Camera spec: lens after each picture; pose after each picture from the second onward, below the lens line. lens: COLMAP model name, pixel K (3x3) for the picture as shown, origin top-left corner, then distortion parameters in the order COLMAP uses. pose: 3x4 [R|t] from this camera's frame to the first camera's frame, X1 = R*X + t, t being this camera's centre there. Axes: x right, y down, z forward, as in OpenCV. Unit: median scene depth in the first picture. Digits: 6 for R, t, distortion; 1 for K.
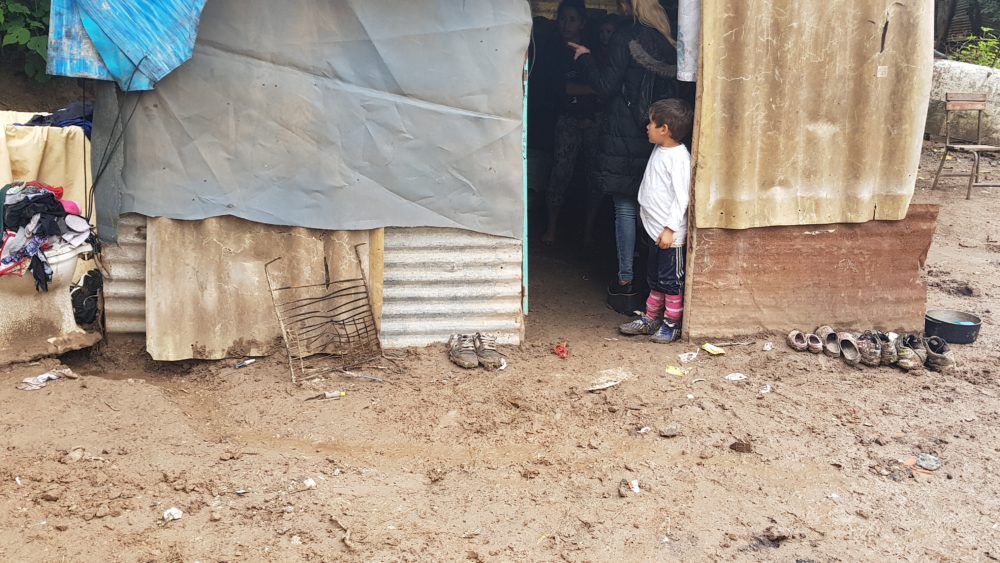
lens RADIAL K [[1043.8, 0, 500.0], [0, 1043.8, 281.5], [0, 0, 1]] dist [0.156840, -0.415066]
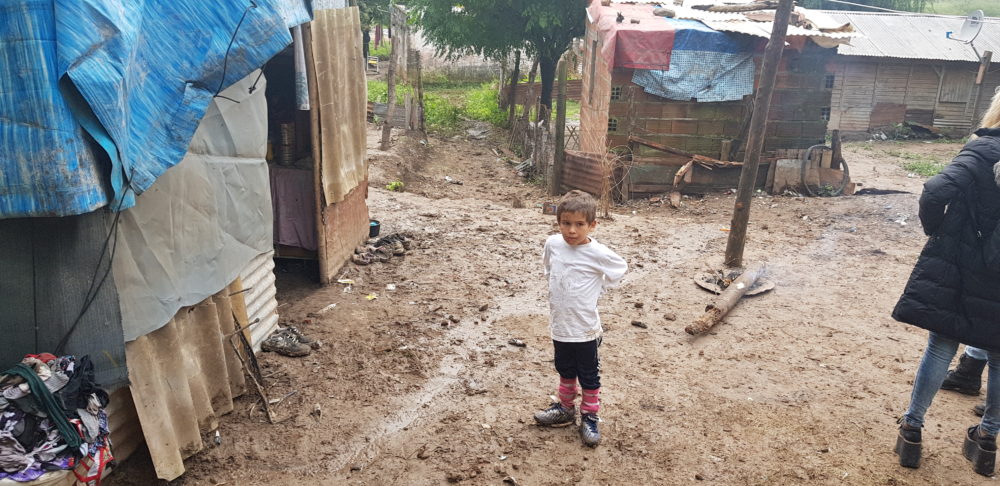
lens RADIAL K [[773.8, 0, 501.8], [0, 773.8, 238.2], [0, 0, 1]] dist [0.092586, -0.181562]
pose [[0.267427, -0.292311, 0.918171, -0.824071], [0.232808, 0.944247, 0.232804, -0.223703], [-0.935031, 0.151499, 0.320569, 0.464881]]
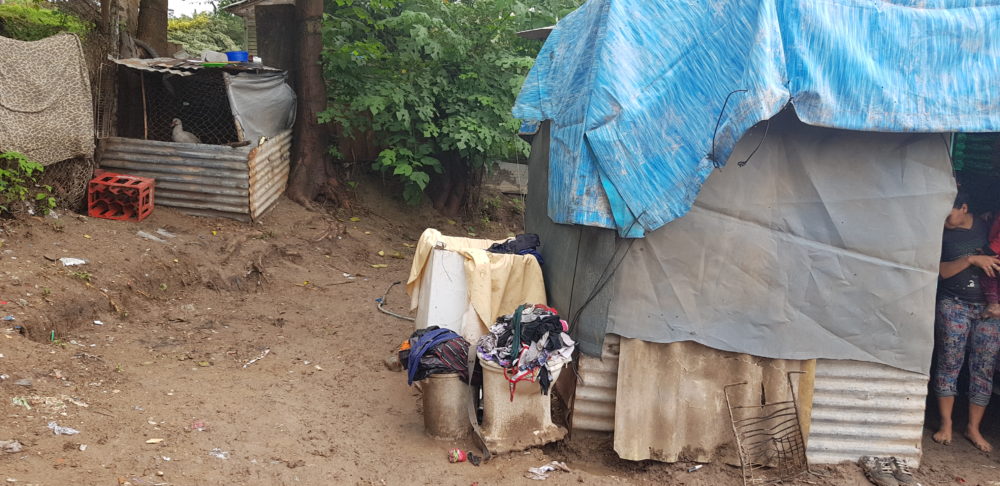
lens RADIAL K [[773.8, 0, 501.8], [0, 773.8, 238.2], [0, 0, 1]] dist [0.092586, -0.181562]
pose [[0.985791, 0.048891, -0.160706, -0.328840], [-0.070179, 0.989081, -0.129587, -0.048049], [0.152616, 0.139024, 0.978458, 0.081382]]
